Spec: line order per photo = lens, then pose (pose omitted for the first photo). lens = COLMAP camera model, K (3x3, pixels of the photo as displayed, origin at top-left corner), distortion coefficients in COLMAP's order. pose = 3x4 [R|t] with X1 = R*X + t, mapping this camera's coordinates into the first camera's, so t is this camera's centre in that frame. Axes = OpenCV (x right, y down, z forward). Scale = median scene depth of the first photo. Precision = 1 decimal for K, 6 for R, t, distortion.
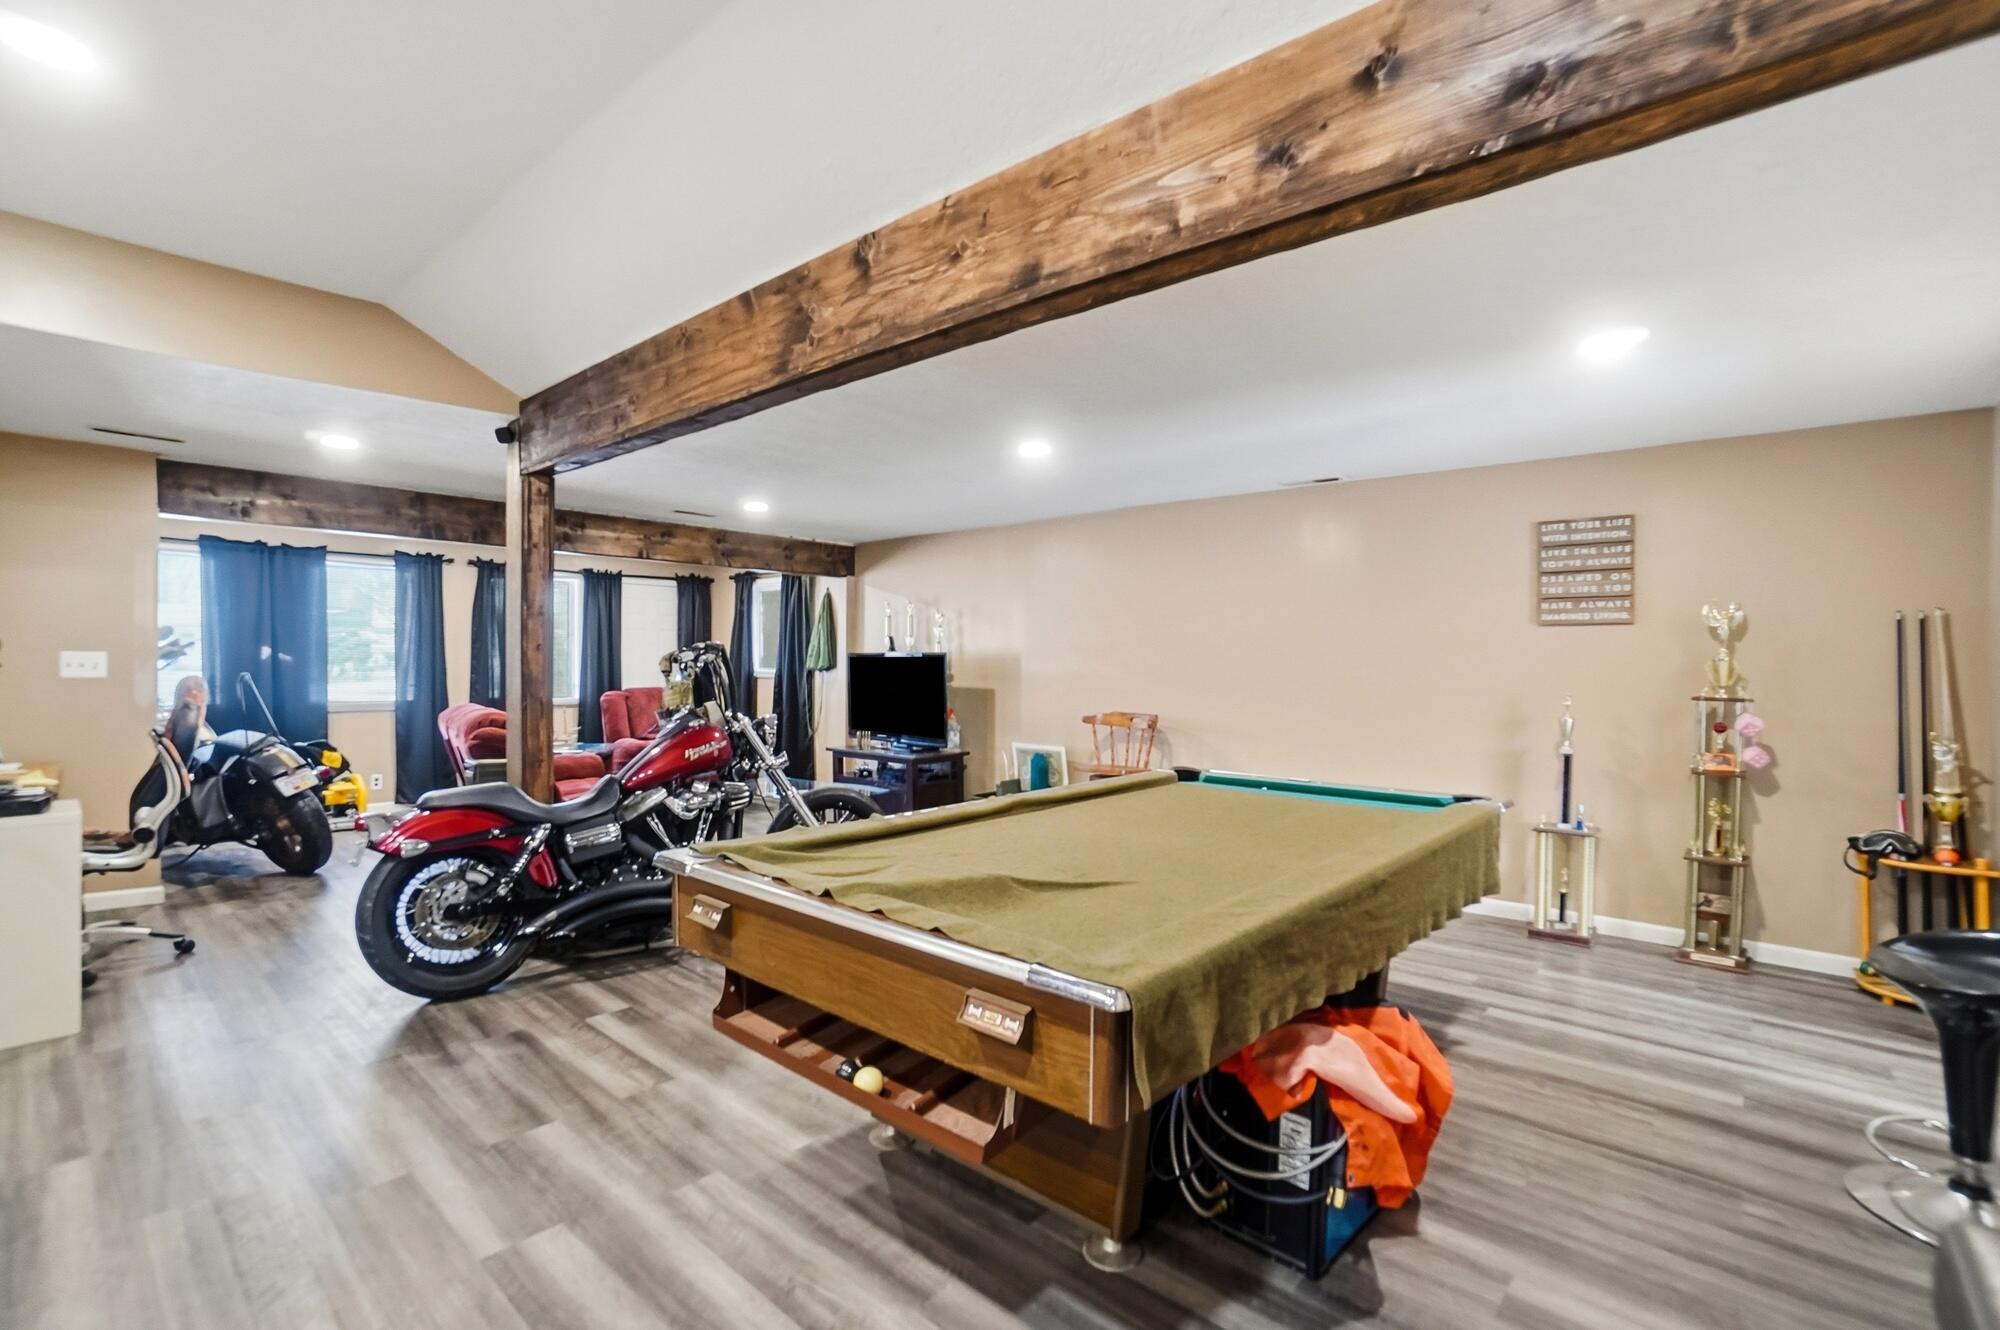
lens RADIAL K [[910.8, 0, 998.0], [0, 910.8, 680.9], [0, 0, 1]] dist [-0.038523, 0.000218]
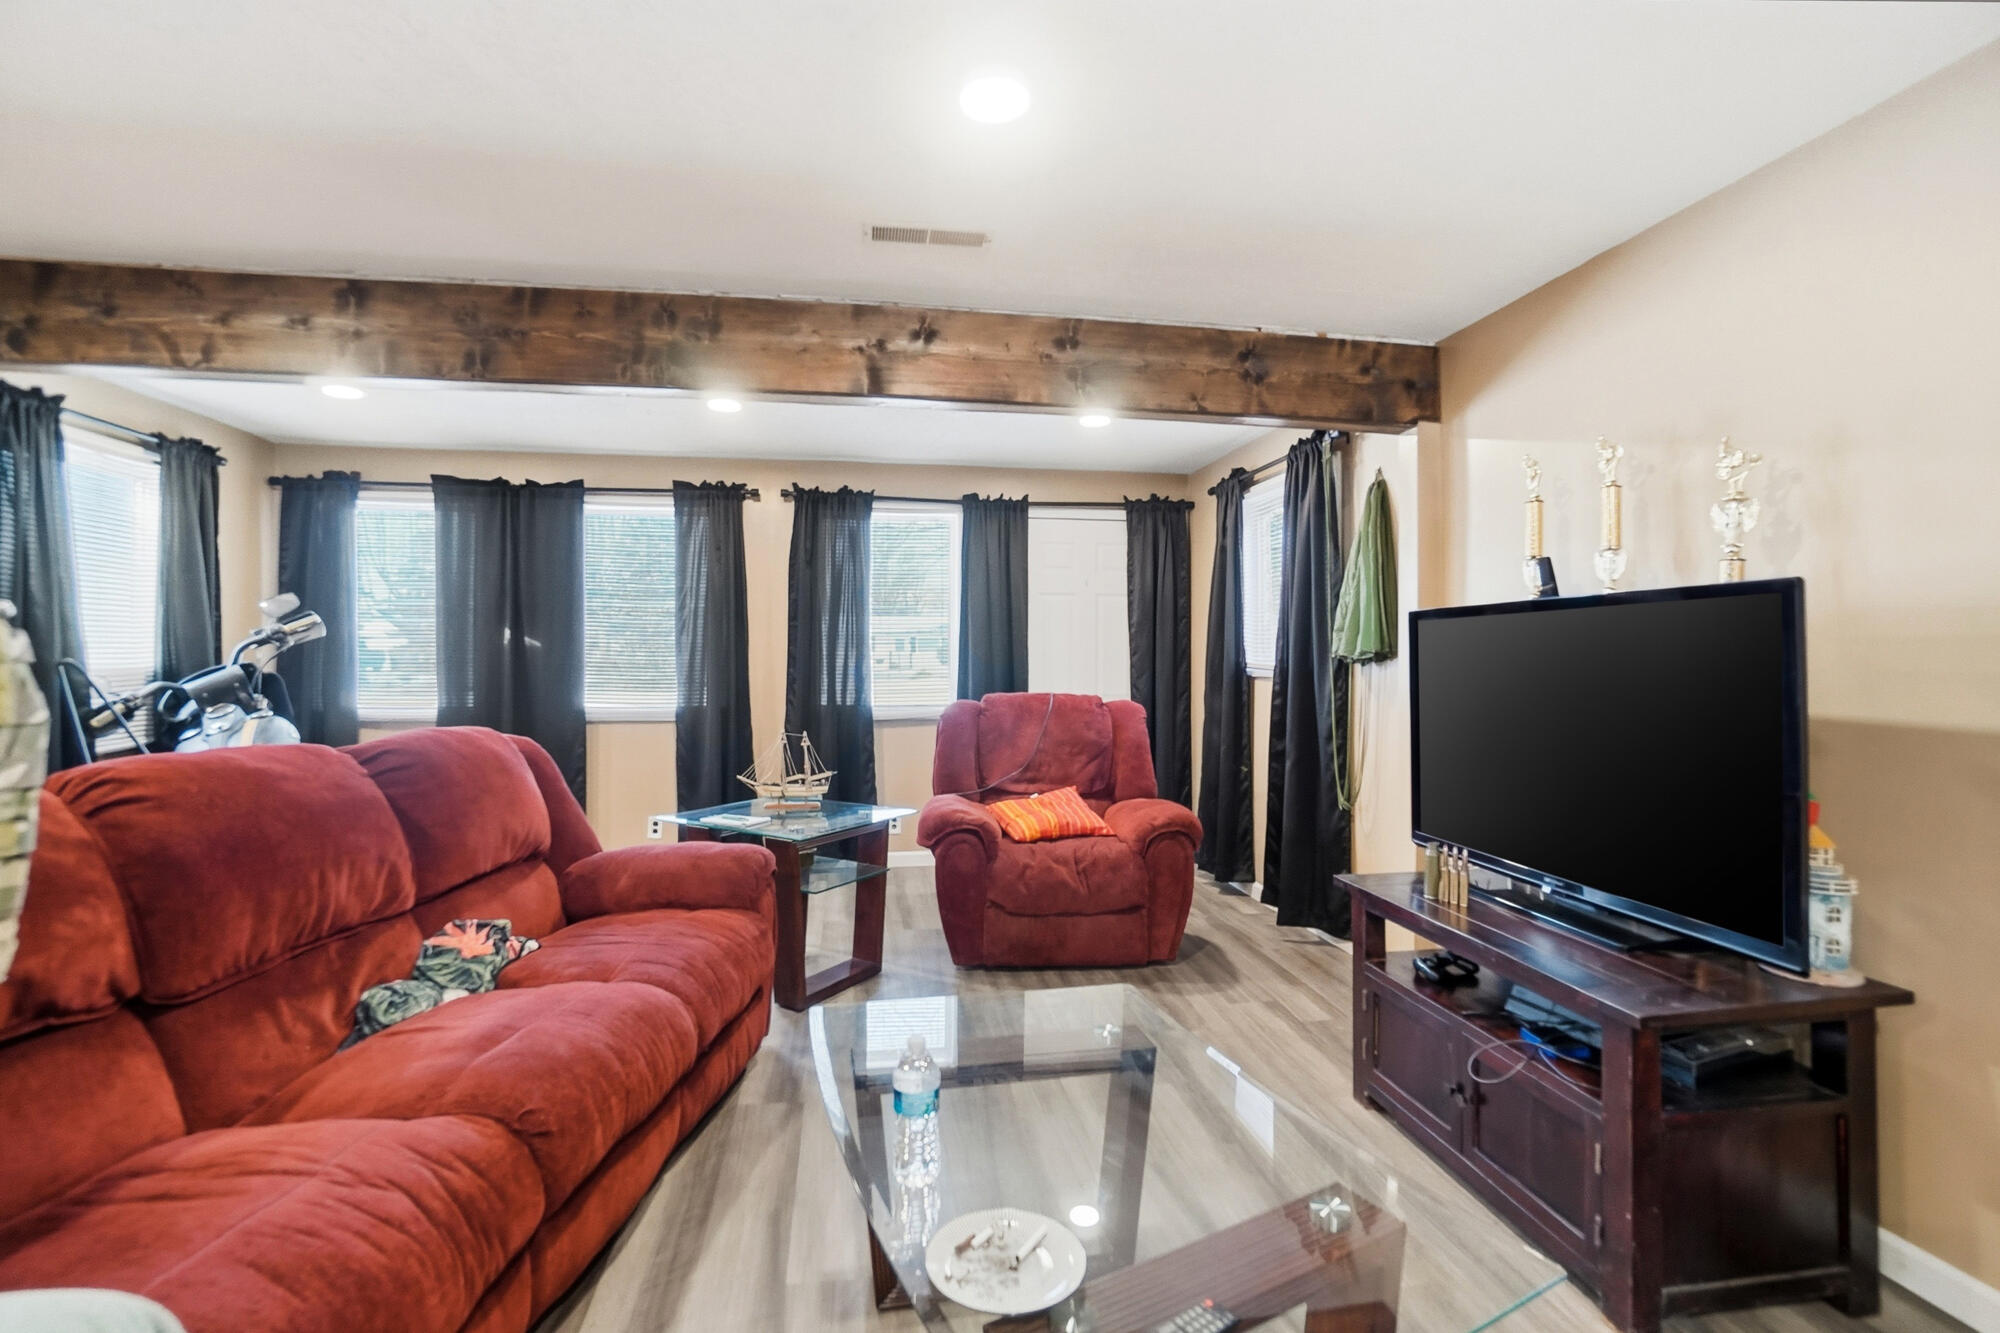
lens RADIAL K [[893.3, 0, 992.4], [0, 893.3, 673.4], [0, 0, 1]] dist [-0.062538, 0.022454]
pose [[0.764029, 0.004697, -0.645165, -0.063833], [-0.011702, 0.999910, -0.006578, -0.001436], [0.645076, 0.012575, 0.764015, 0.610958]]
